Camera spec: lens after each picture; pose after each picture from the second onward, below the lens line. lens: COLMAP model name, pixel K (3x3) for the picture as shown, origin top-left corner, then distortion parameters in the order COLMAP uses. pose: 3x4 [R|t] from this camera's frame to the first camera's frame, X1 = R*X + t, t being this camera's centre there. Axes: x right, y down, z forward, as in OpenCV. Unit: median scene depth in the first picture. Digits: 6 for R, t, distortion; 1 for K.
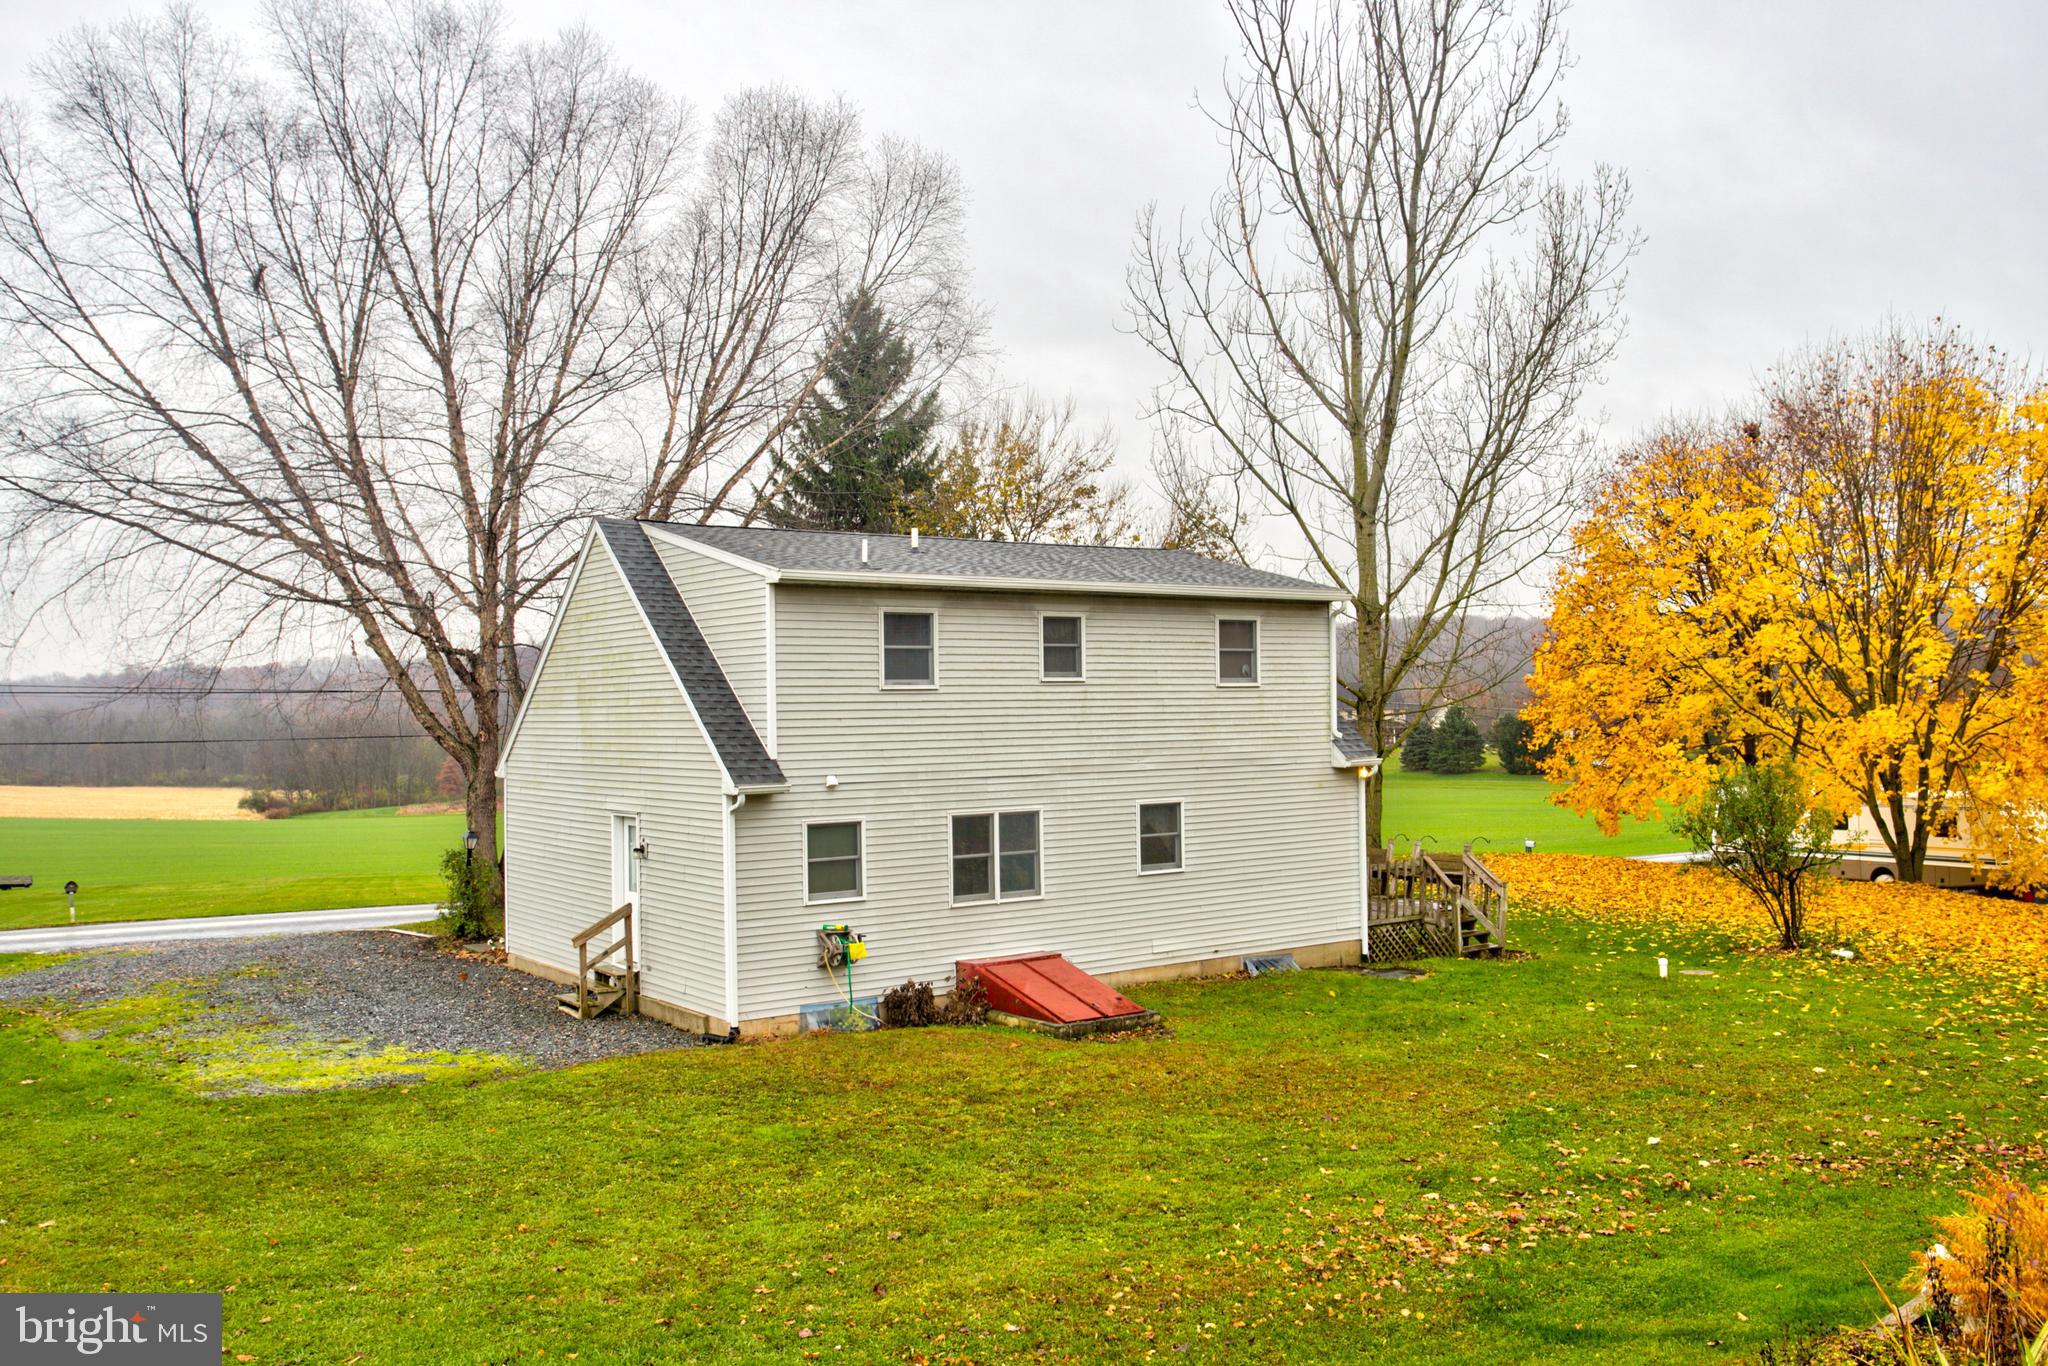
lens RADIAL K [[1730.4, 0, 1024.0], [0, 1730.4, 683.0], [0, 0, 1]] dist [0.006988, 0.002076]
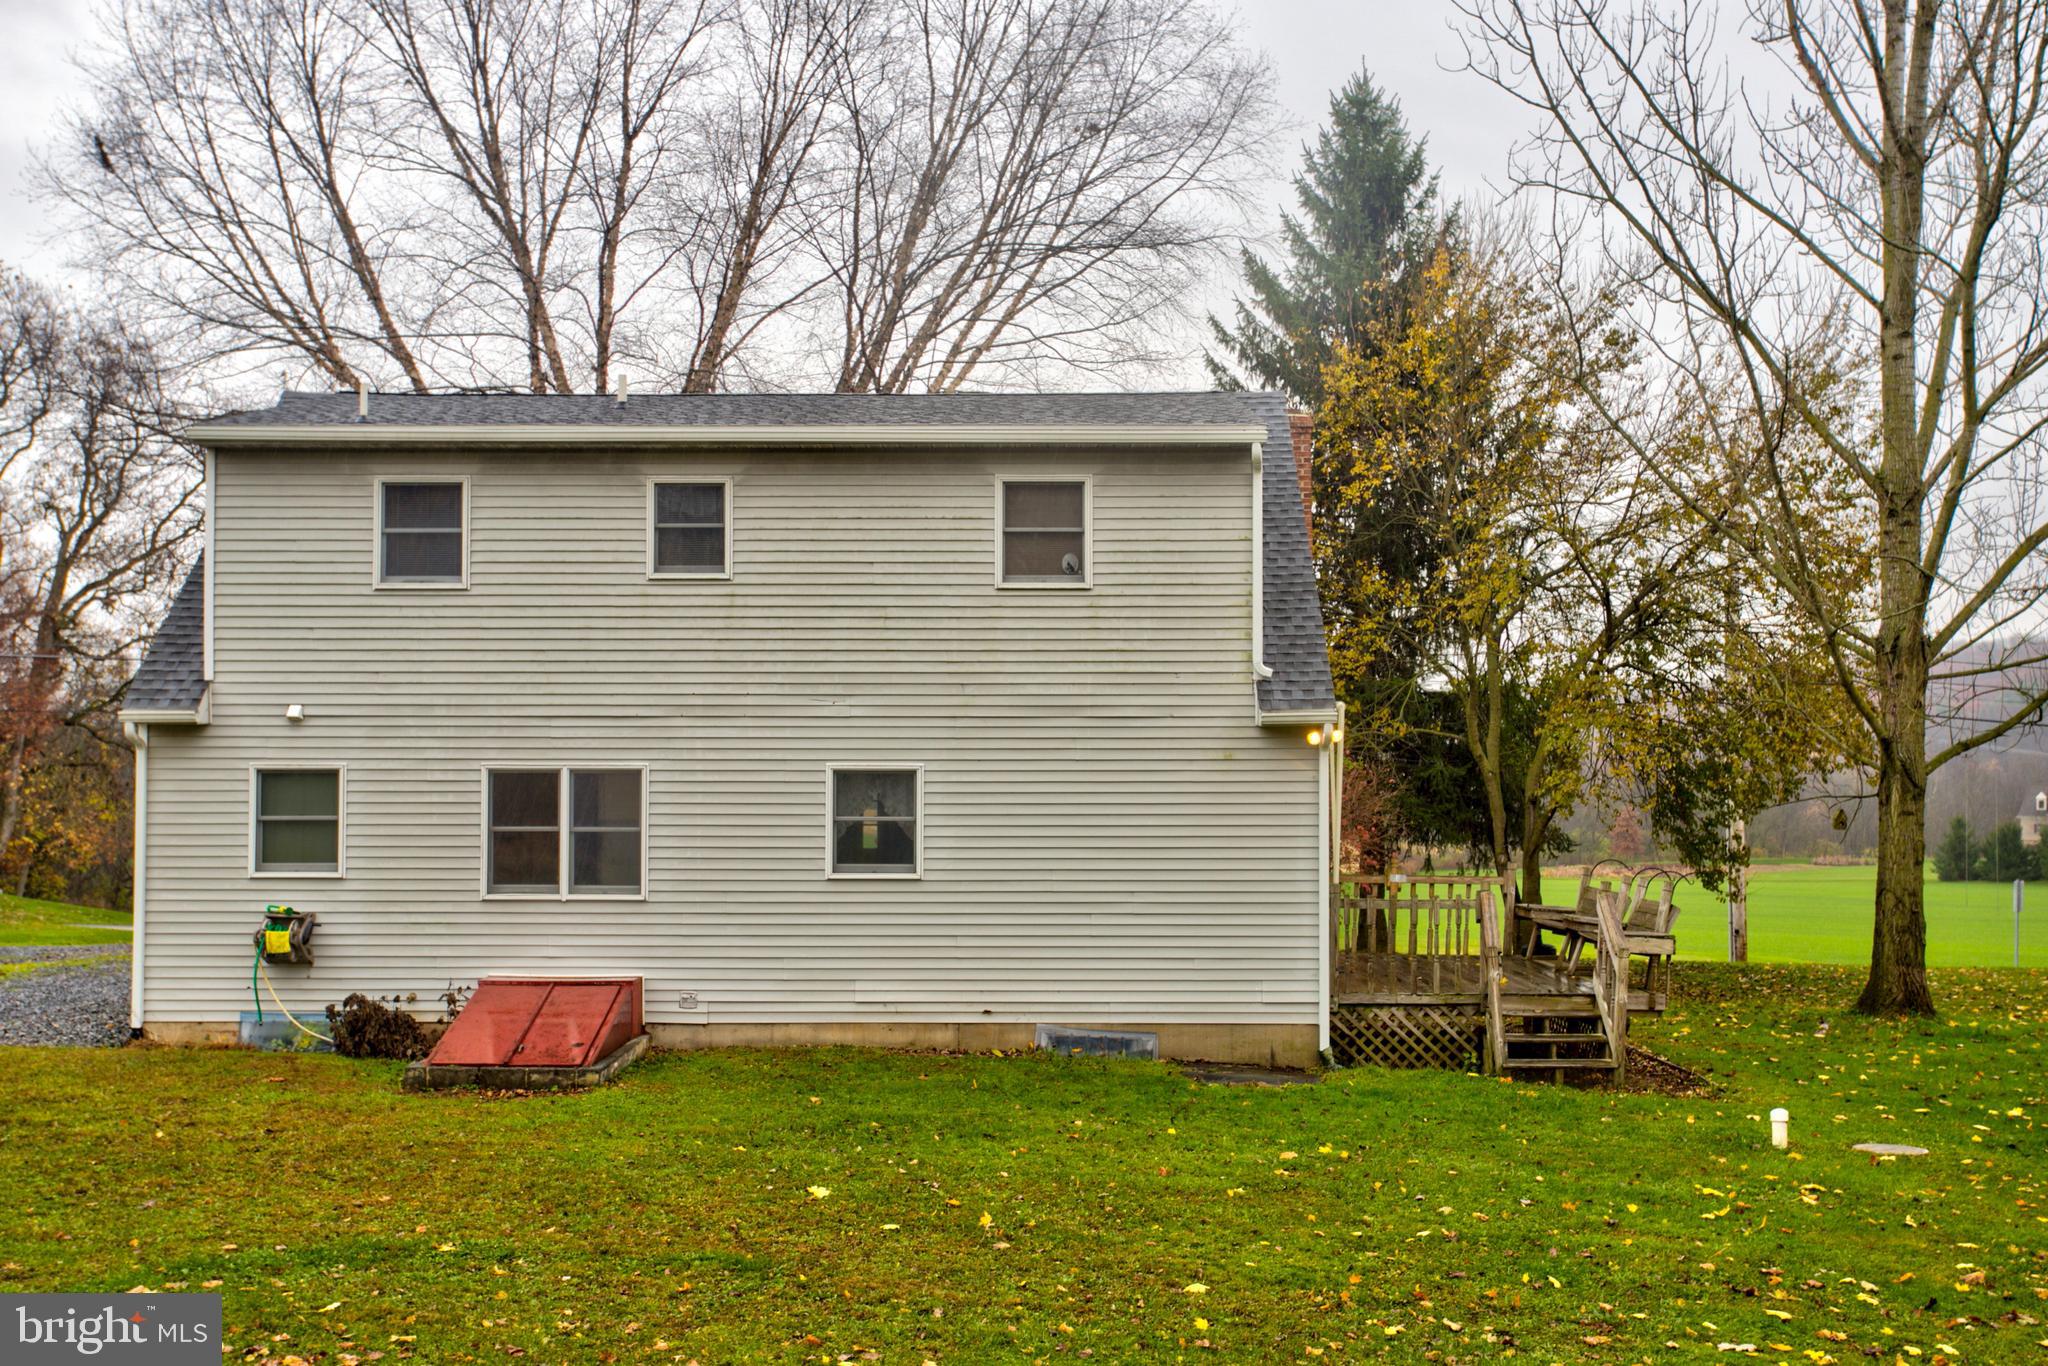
lens RADIAL K [[2274.5, 0, 1024.0], [0, 2274.5, 683.0], [0, 0, 1]] dist [0.004909, -0.002123]
pose [[0.792855, -0.007820, -0.609361, 0.672564], [-0.005427, 0.999787, -0.019892, 0.057081], [0.609387, 0.019079, 0.792644, 0.387619]]
